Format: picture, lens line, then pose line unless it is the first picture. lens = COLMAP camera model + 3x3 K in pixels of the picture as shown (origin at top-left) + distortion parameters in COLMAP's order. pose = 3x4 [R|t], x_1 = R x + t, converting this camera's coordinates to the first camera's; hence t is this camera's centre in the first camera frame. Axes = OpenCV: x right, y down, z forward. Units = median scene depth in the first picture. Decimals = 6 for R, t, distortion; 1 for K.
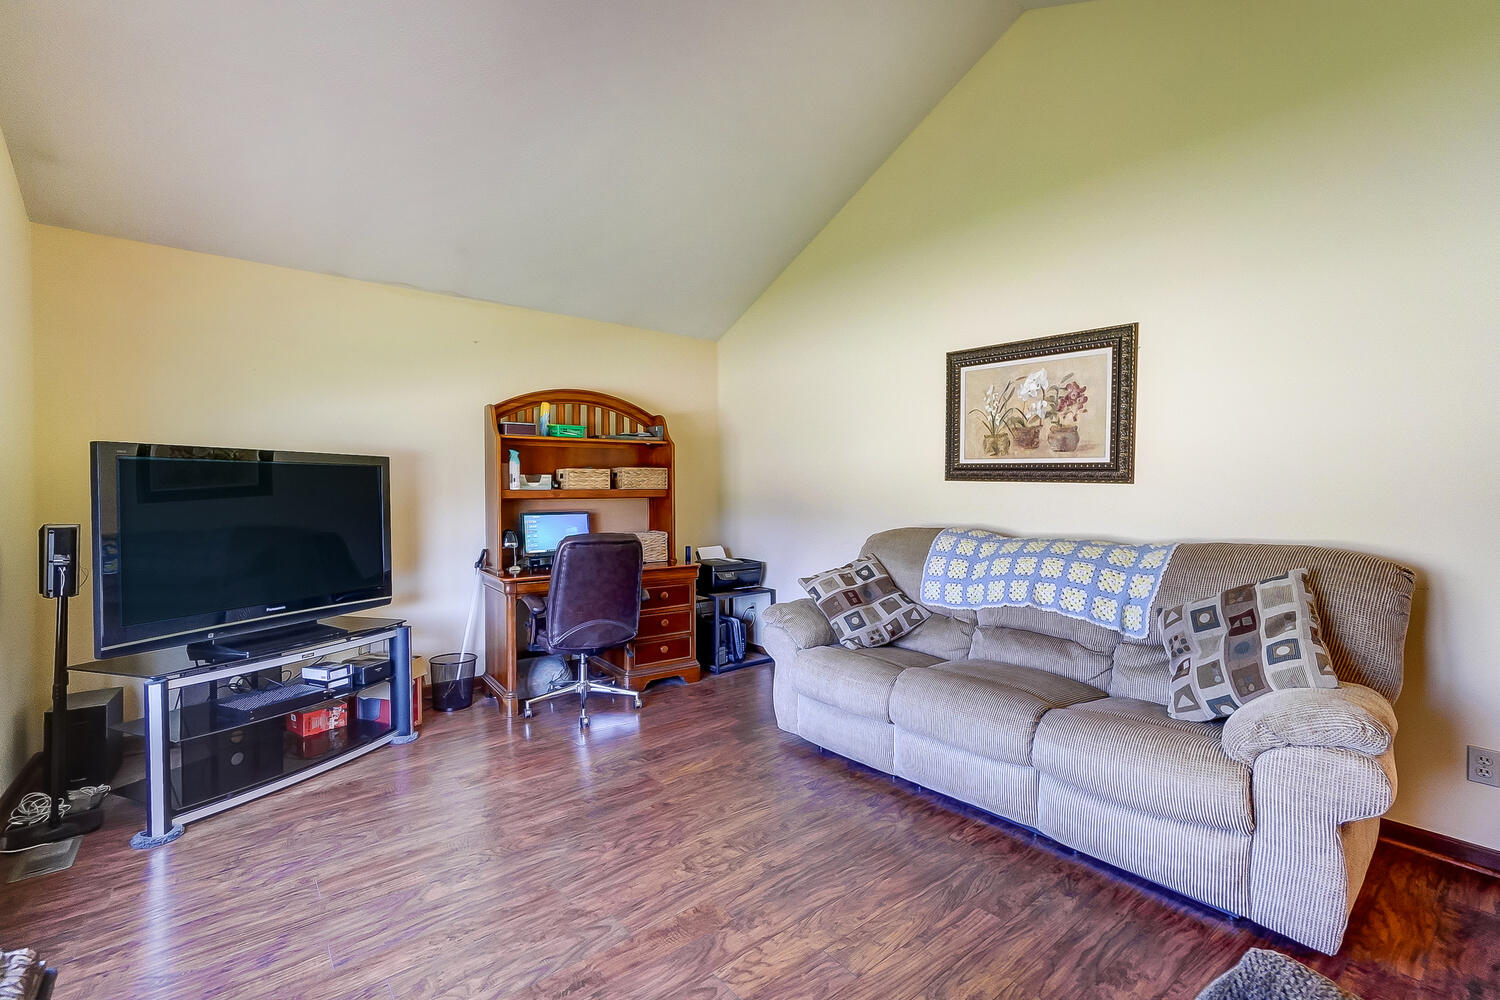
lens RADIAL K [[669.0, 0, 747.8], [0, 669.0, 495.3], [0, 0, 1]] dist [0.001864, 0.000817]
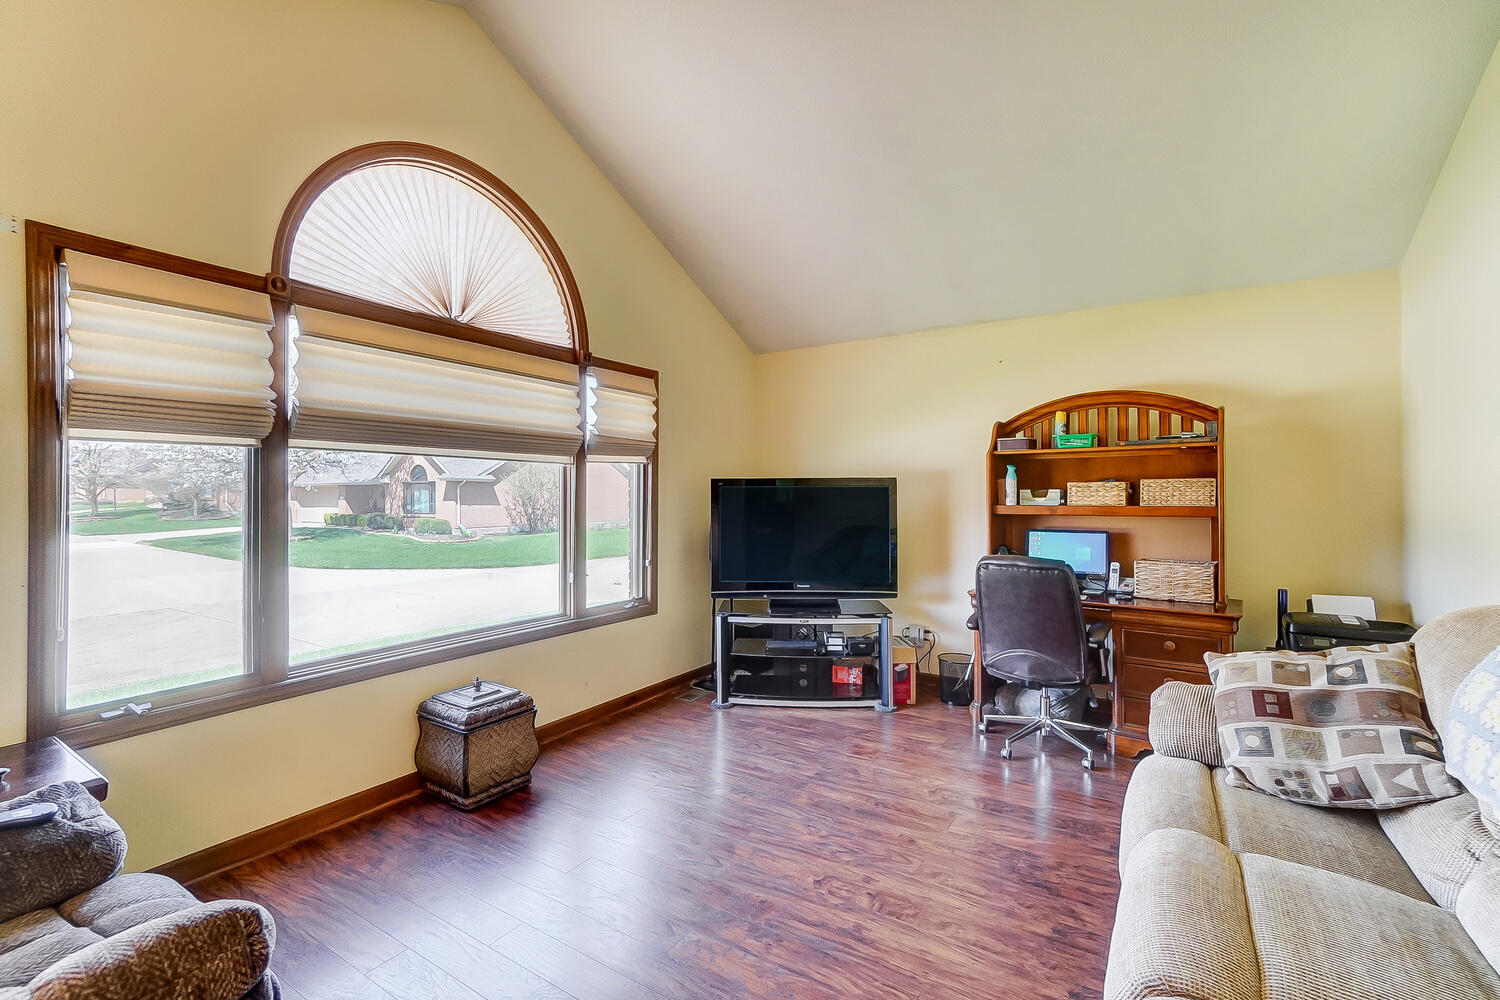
lens RADIAL K [[669.0, 0, 747.8], [0, 669.0, 497.0], [0, 0, 1]] dist [0.001864, 0.000817]
pose [[0.302733, 0.005890, -0.953057, 0.552307], [-0.003684, 0.999981, 0.005010, -0.027891], [0.953068, 0.001995, 0.302749, 0.371047]]
